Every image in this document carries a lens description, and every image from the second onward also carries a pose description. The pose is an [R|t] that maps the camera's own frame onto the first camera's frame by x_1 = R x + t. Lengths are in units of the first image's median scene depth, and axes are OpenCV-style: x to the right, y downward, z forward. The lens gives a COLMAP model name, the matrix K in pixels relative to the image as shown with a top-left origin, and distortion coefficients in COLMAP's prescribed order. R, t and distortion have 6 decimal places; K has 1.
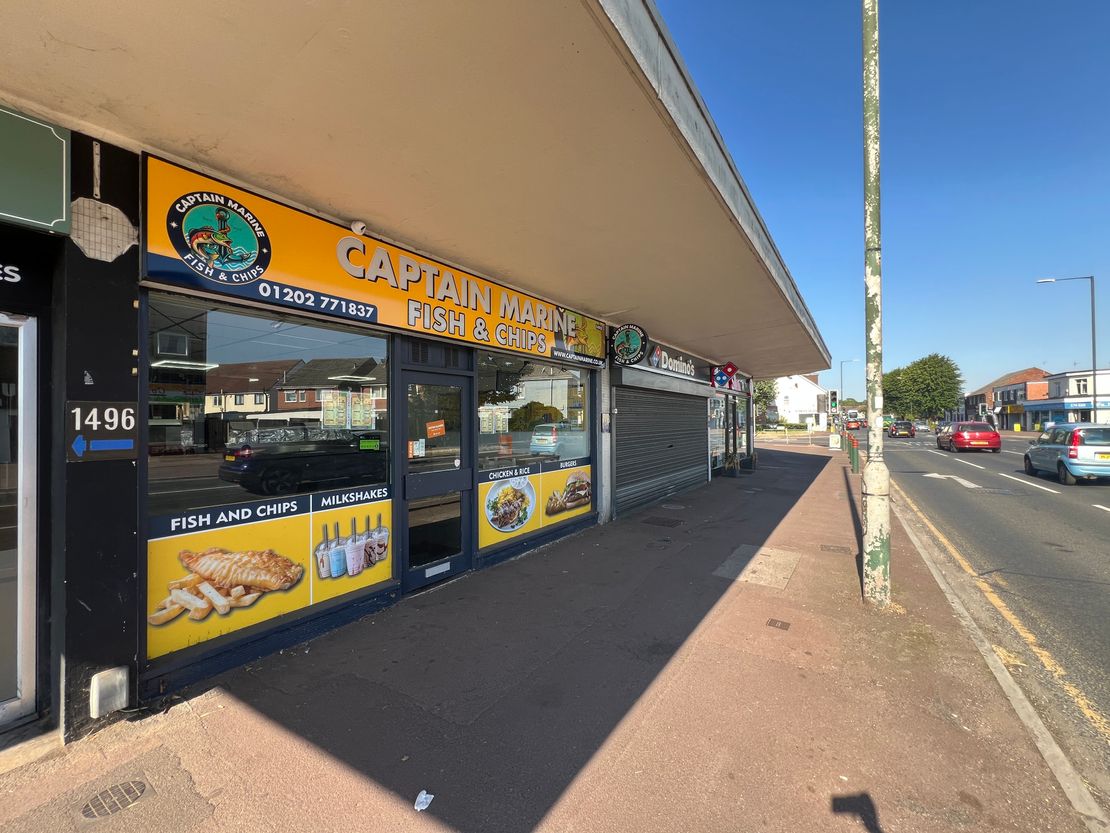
lens RADIAL K [[443.4, 0, 555.0], [0, 443.4, 416.5], [0, 0, 1]] dist [-0.002034, -0.000016]
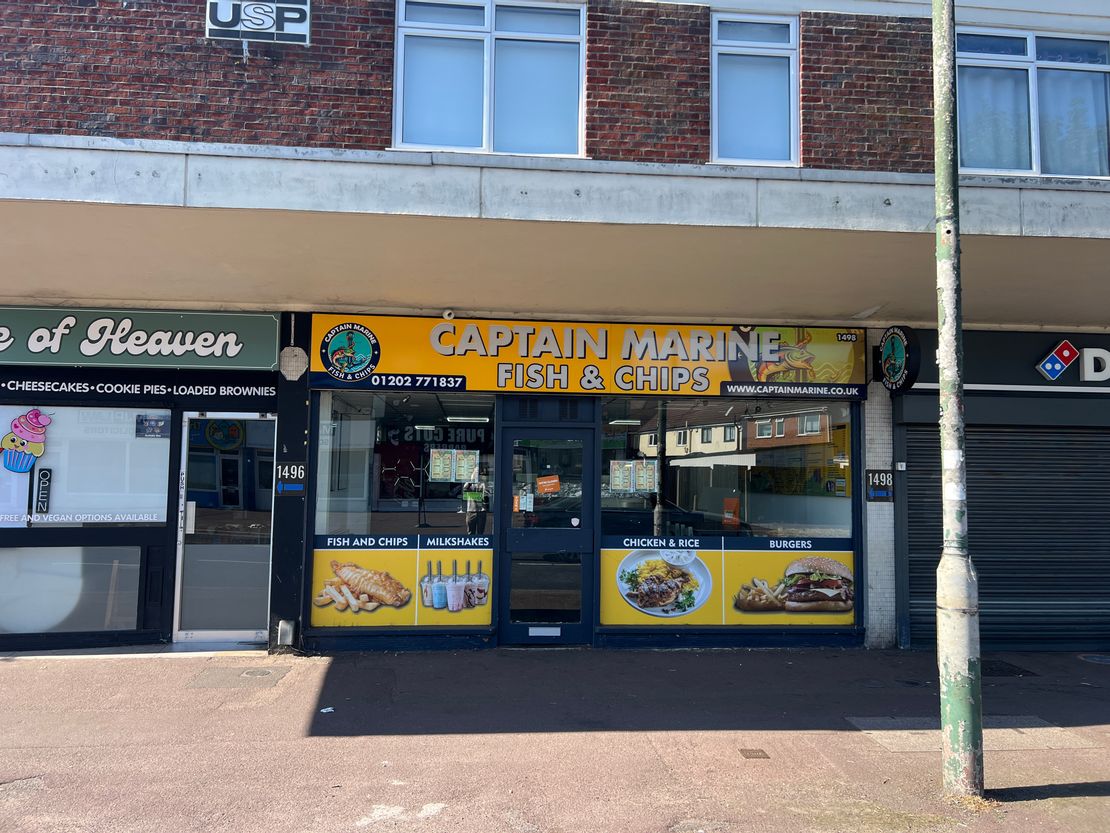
lens RADIAL K [[829.1, 0, 555.0], [0, 829.1, 416.5], [0, 0, 1]] dist [0.092192, -0.002972]
pose [[0.641734, -0.044189, -0.765653, 1.384335], [-0.007559, 0.997926, -0.063929, -0.006245], [0.766890, 0.046813, 0.640069, -0.198489]]
